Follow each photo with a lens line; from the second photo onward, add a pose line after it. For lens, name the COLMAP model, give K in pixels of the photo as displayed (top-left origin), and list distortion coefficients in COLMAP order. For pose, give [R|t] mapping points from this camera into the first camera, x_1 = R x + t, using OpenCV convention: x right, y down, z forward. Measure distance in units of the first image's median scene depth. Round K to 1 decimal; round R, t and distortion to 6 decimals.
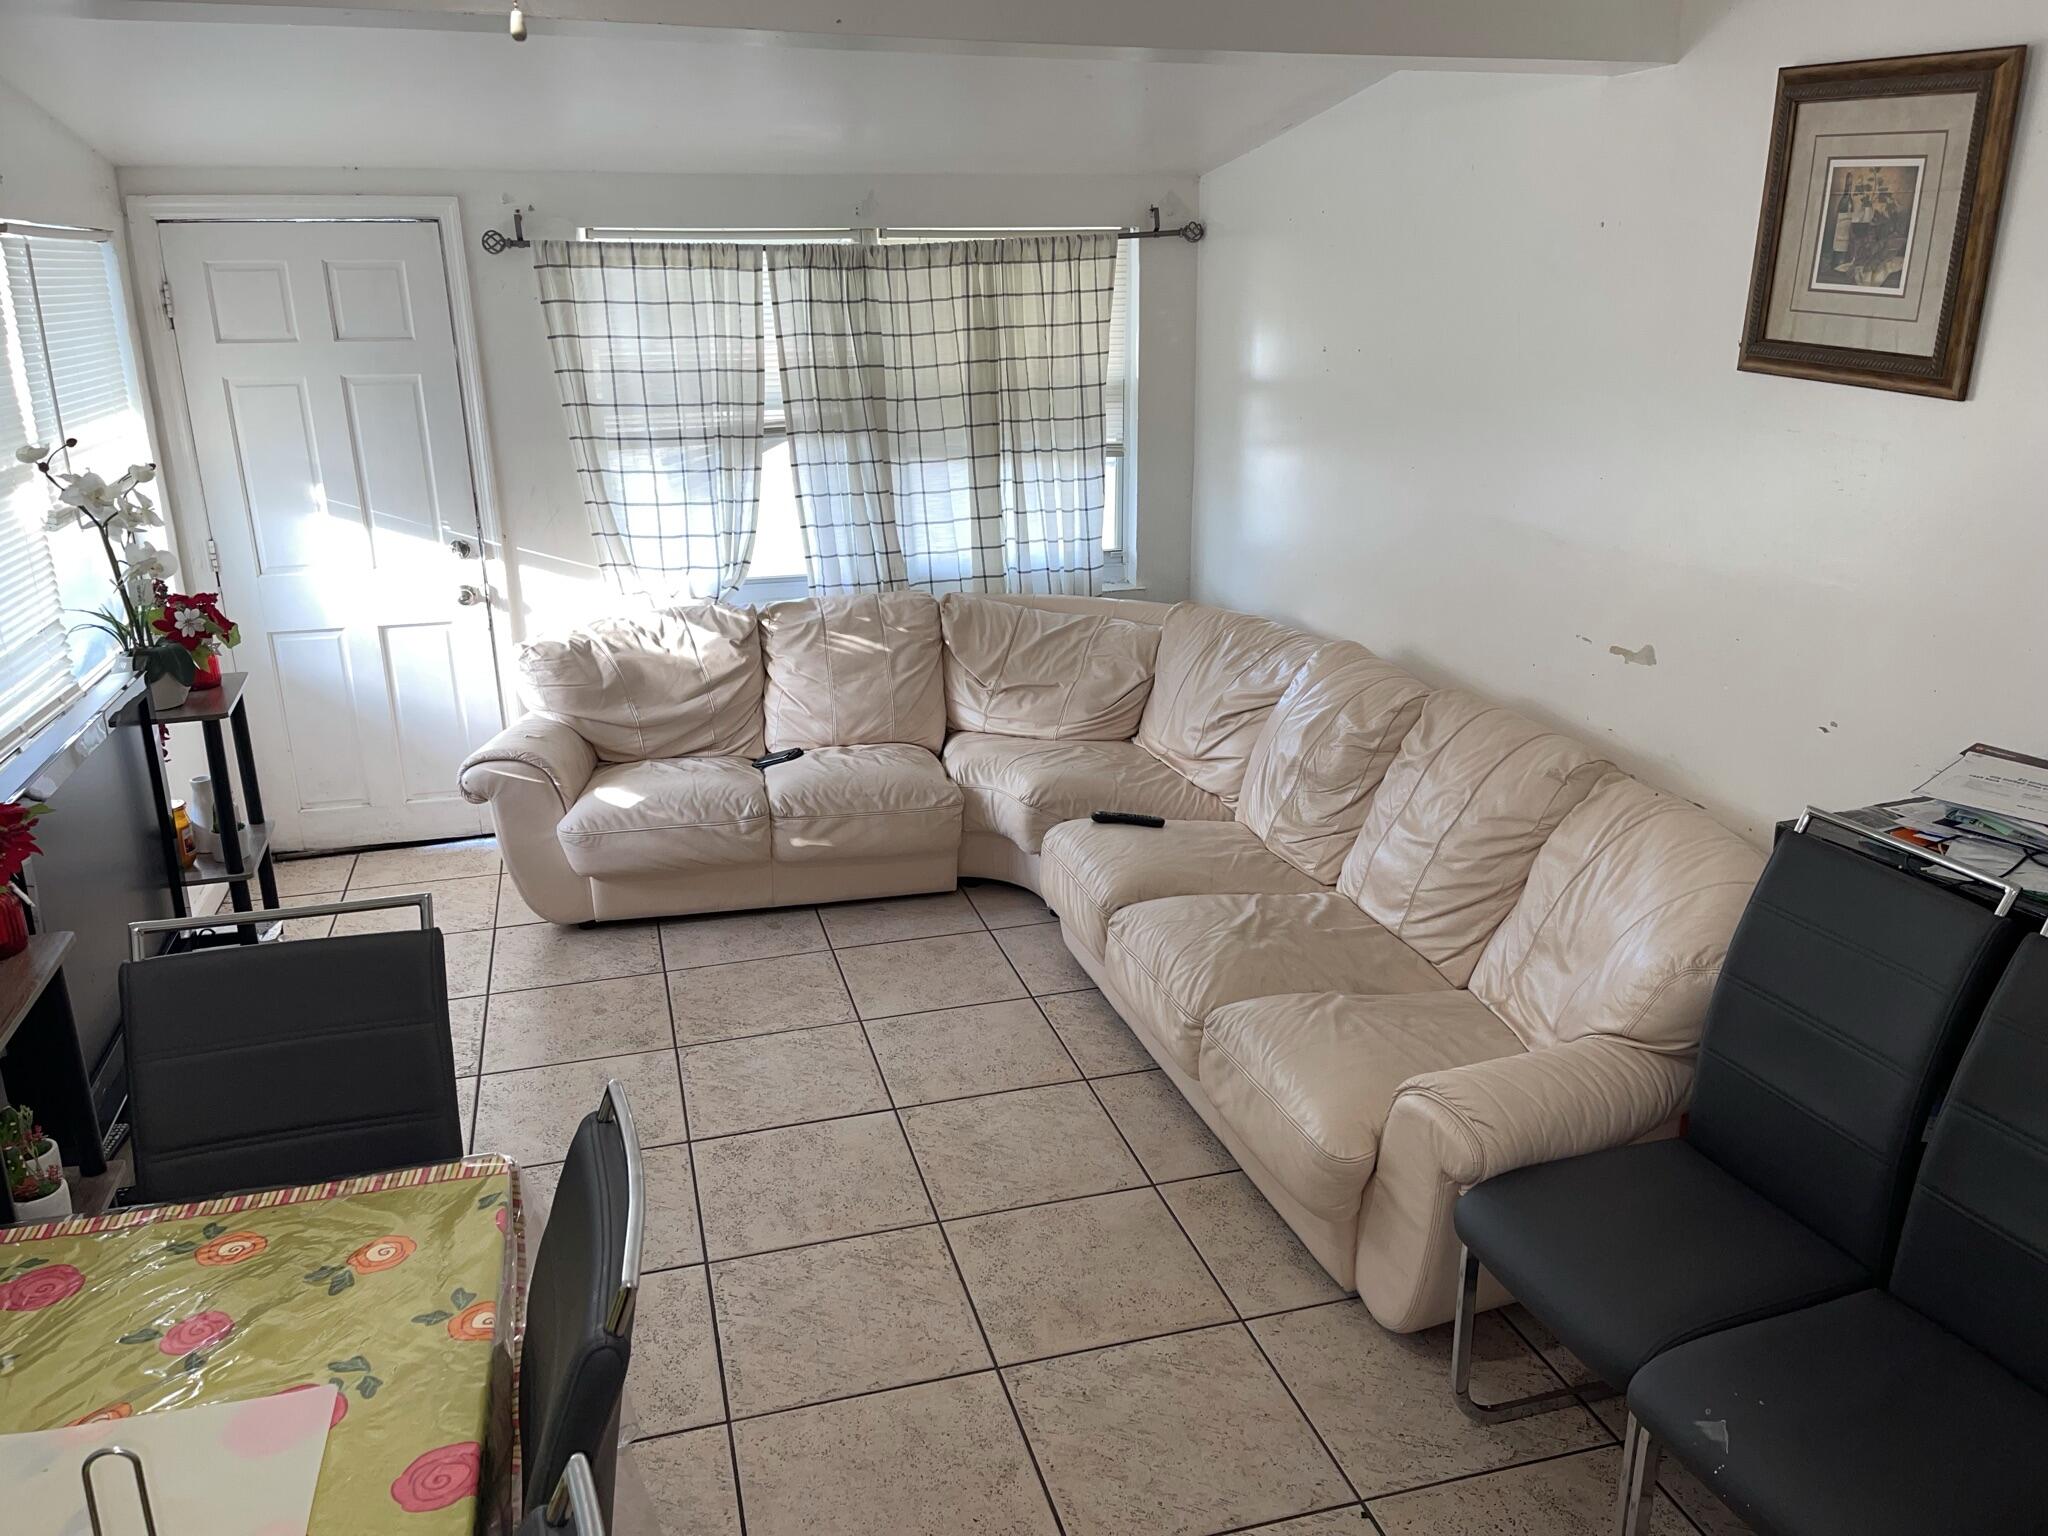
lens RADIAL K [[1549.7, 0, 1037.5], [0, 1549.7, 784.4], [0, 0, 1]] dist [-0.000479, -0.008814]
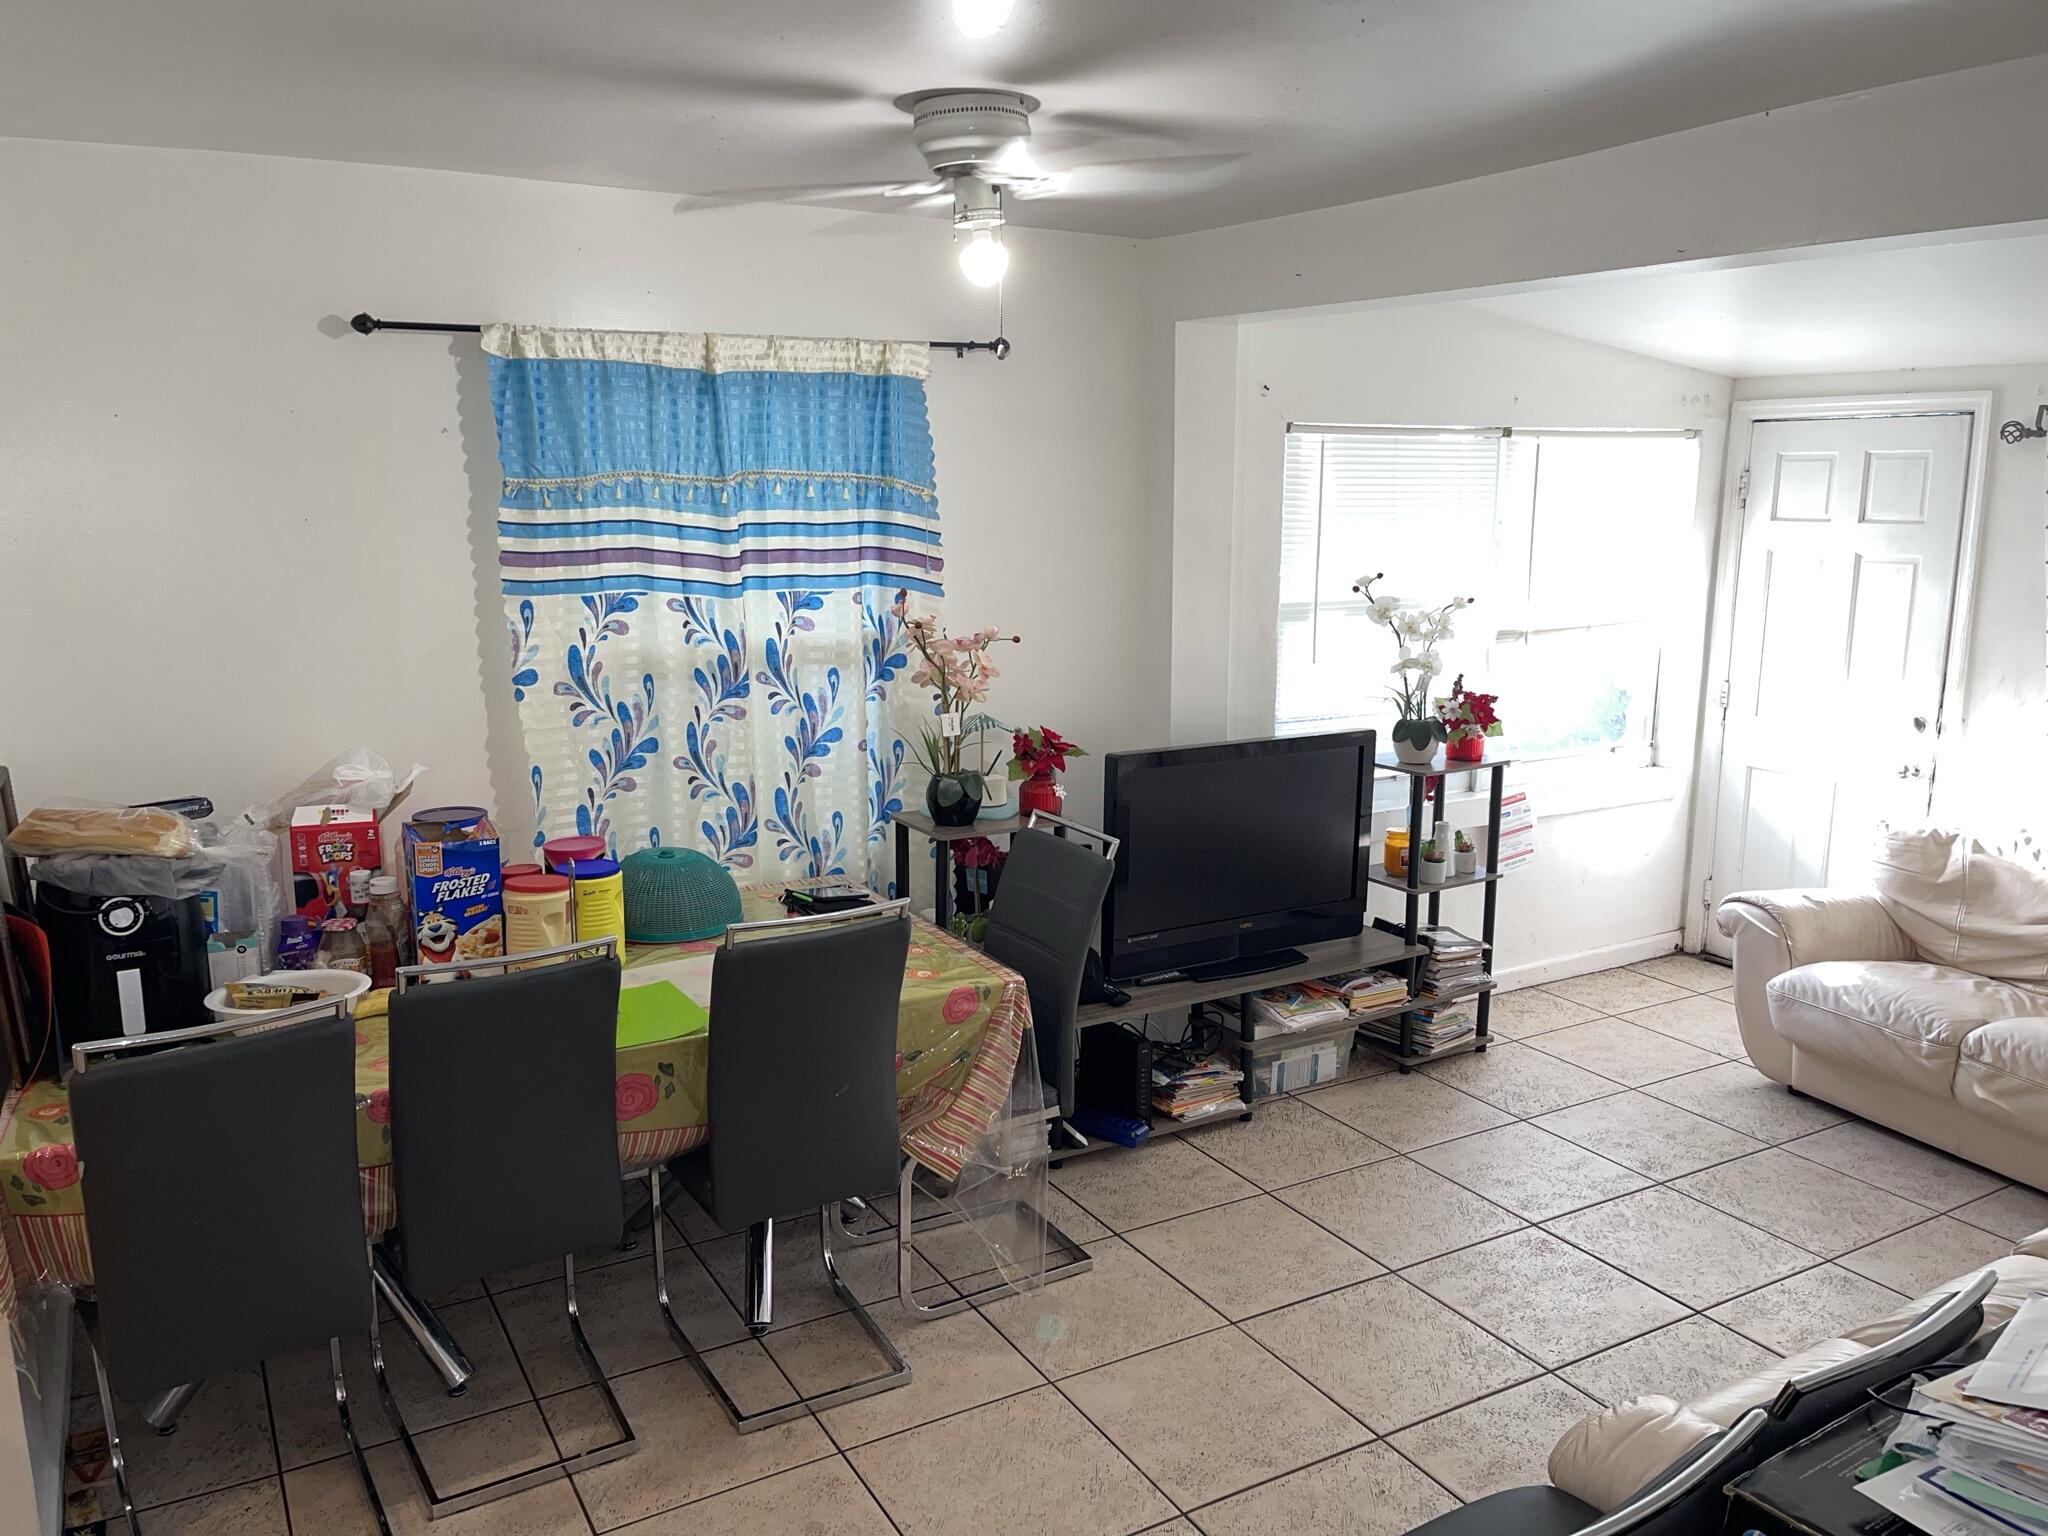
lens RADIAL K [[1549.7, 0, 1035.2], [0, 1549.7, 765.7], [0, 0, 1]] dist [-0.000479, -0.008814]
pose [[0.228961, 0.186228, -0.955456, 0.519791], [-0.300525, 0.947106, 0.112584, -0.074362], [0.925884, 0.261361, 0.272816, 0.214175]]
